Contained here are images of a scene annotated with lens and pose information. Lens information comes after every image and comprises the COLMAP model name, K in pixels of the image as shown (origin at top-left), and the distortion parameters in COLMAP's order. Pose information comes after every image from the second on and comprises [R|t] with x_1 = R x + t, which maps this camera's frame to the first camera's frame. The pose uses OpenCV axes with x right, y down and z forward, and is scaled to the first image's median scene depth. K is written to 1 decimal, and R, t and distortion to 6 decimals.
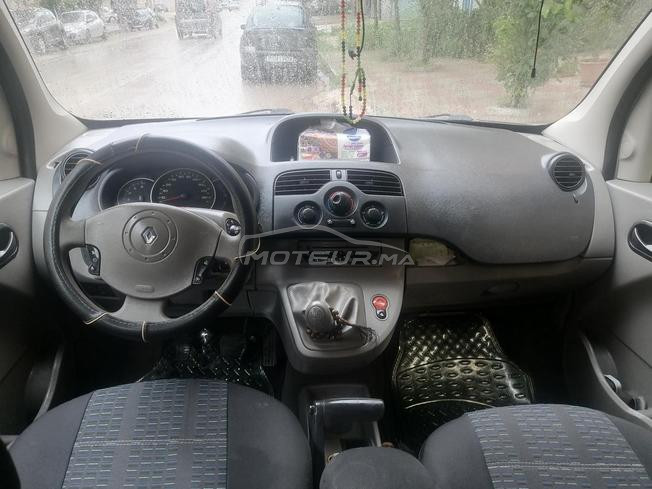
lens RADIAL K [[497.0, 0, 326.5], [0, 497.0, 243.7], [0, 0, 1]] dist [0.009241, 0.000754]
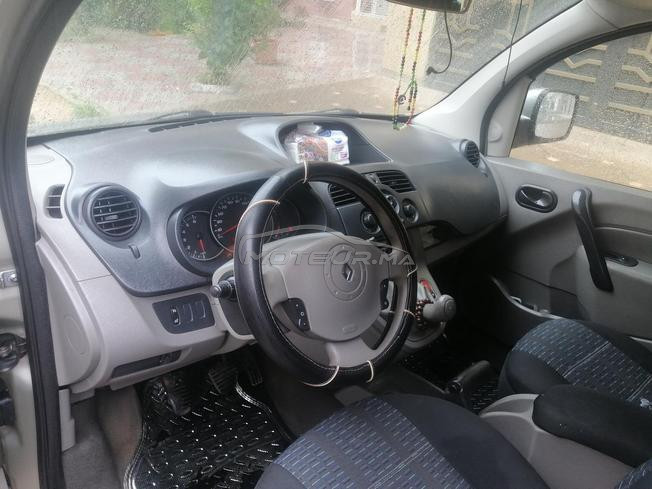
lens RADIAL K [[497.0, 0, 325.5], [0, 497.0, 245.8], [0, 0, 1]] dist [0.009241, 0.000754]
pose [[0.773621, -0.202089, 0.600559, -0.676087], [0.166832, 0.979299, 0.114628, -0.128714], [-0.611292, 0.011514, 0.791321, 0.210564]]
